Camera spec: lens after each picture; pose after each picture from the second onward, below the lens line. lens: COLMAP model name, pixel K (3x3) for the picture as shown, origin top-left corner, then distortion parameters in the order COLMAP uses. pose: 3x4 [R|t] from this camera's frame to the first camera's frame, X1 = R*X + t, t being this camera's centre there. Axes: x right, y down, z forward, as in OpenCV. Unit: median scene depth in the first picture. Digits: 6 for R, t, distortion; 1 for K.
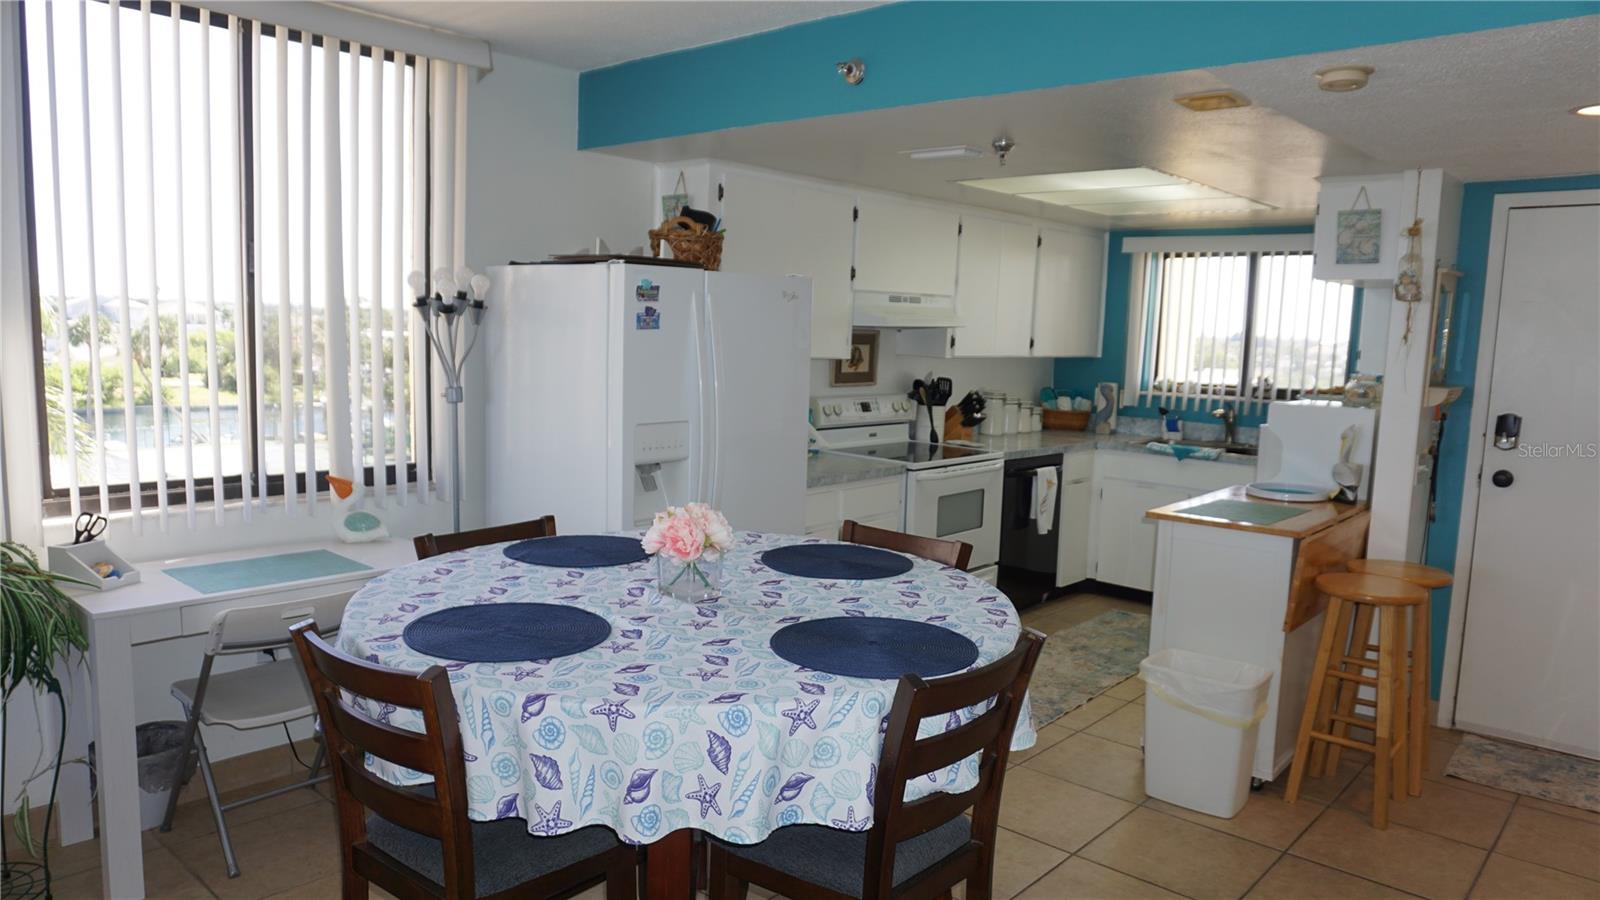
lens RADIAL K [[1067.8, 0, 800.1], [0, 1067.8, 454.2], [0, 0, 1]] dist [-0.054343, 0.037344]
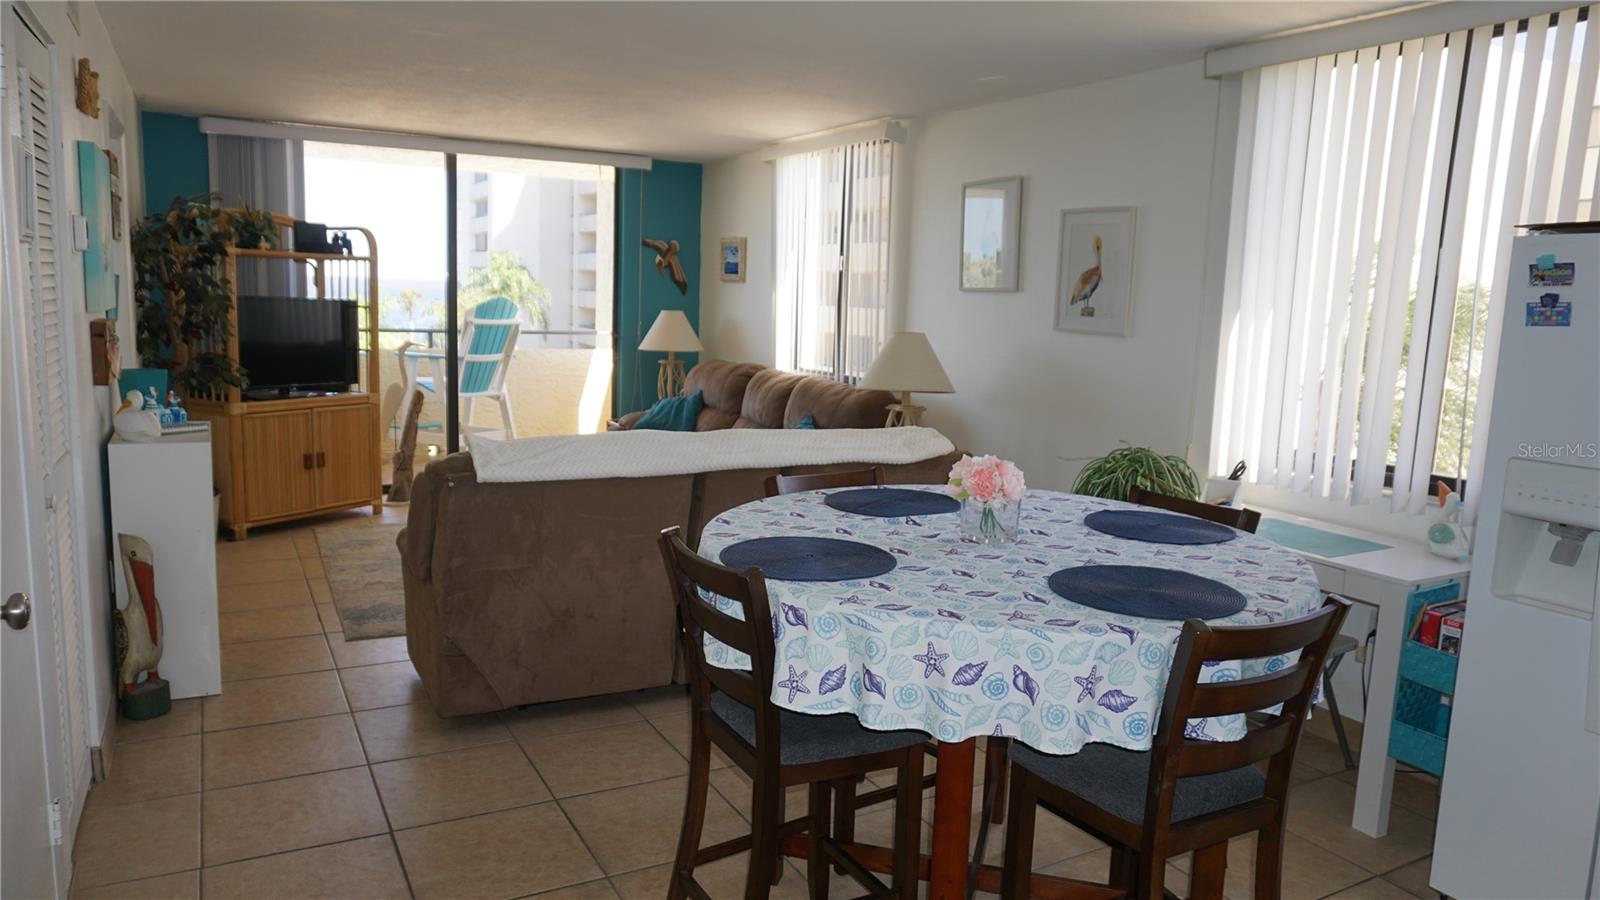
lens RADIAL K [[1067.8, 0, 812.5], [0, 1067.8, 454.9], [0, 0, 1]] dist [-0.054343, 0.037344]
pose [[-0.319239, 0.099354, -0.942452, 0.388327], [-0.155788, 0.975458, 0.155604, -0.038462], [0.934781, 0.196498, -0.295926, 0.444004]]
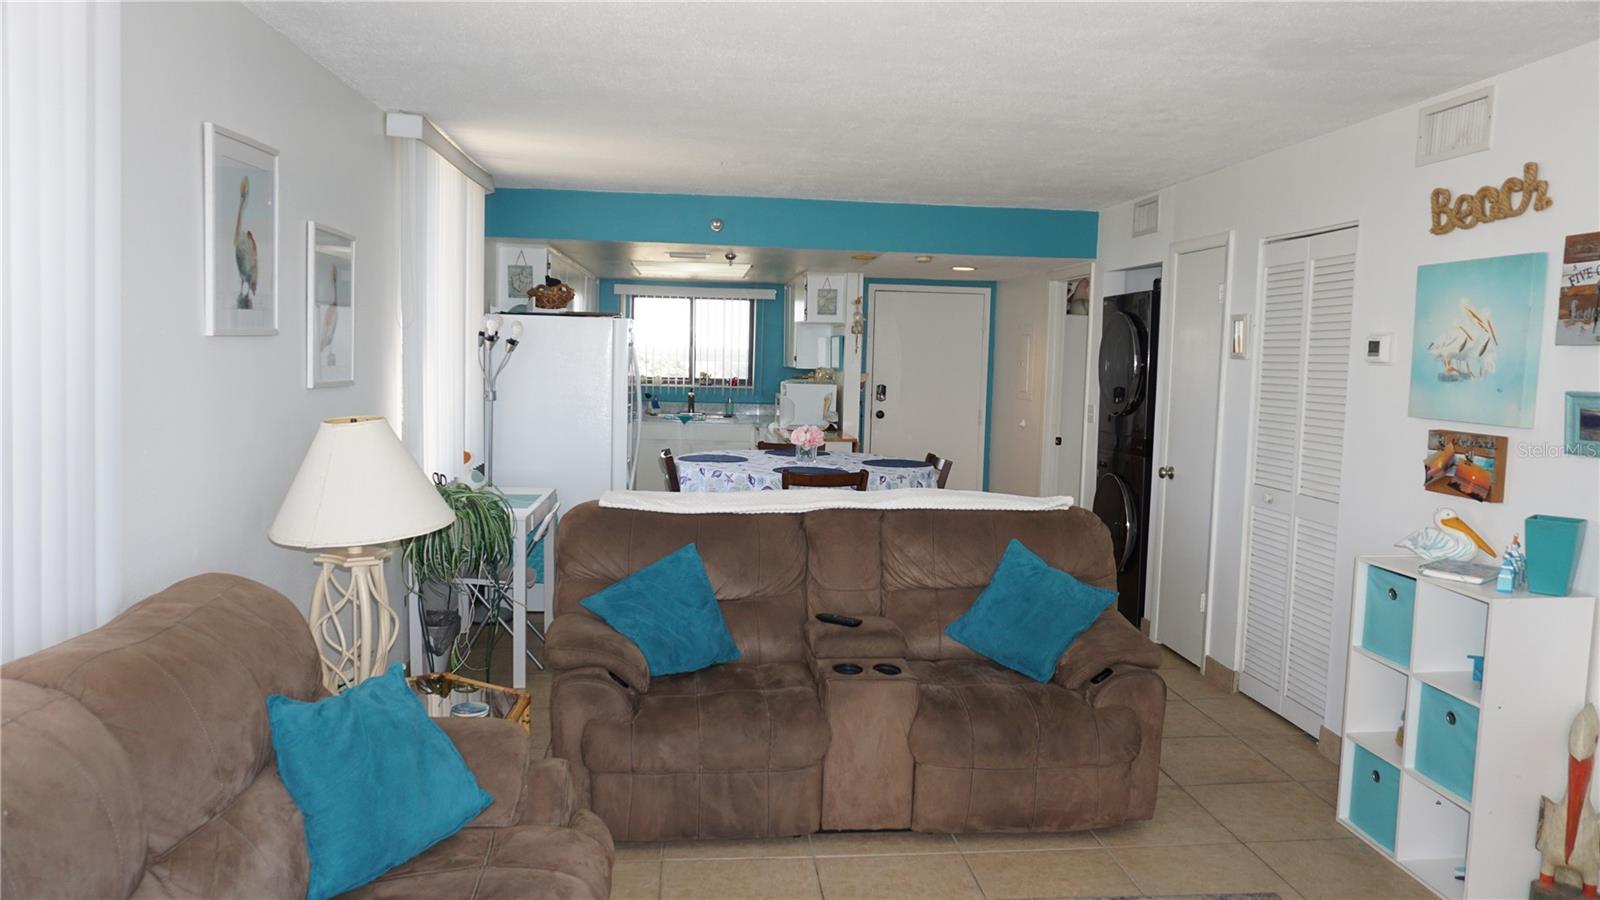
lens RADIAL K [[1067.8, 0, 803.1], [0, 1067.8, 455.5], [0, 0, 1]] dist [-0.054343, 0.037344]
pose [[0.676022, -0.080471, 0.732474, -0.751059], [0.081794, 0.996071, 0.033941, 0.013984], [-0.732328, 0.036967, 0.679948, -0.269882]]
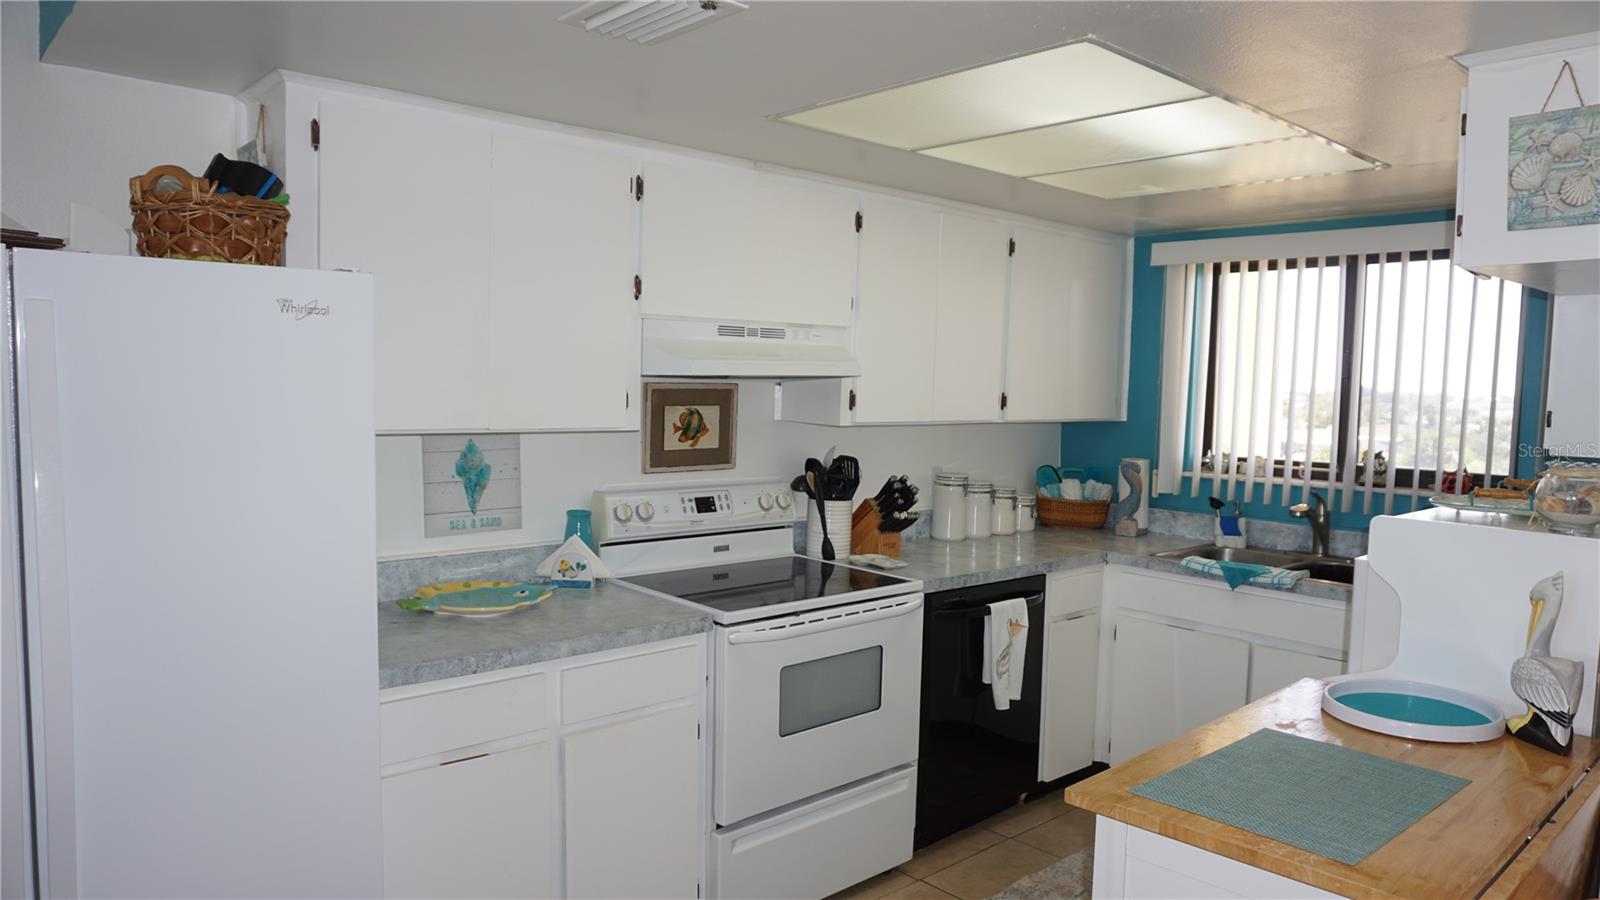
lens RADIAL K [[1067.8, 0, 804.0], [0, 1067.8, 454.2], [0, 0, 1]] dist [-0.054343, 0.037344]
pose [[0.995256, -0.000959, -0.097288, 0.171271], [-0.004409, 0.998480, -0.054941, -0.037642], [0.097193, 0.055109, 0.993739, 0.362459]]
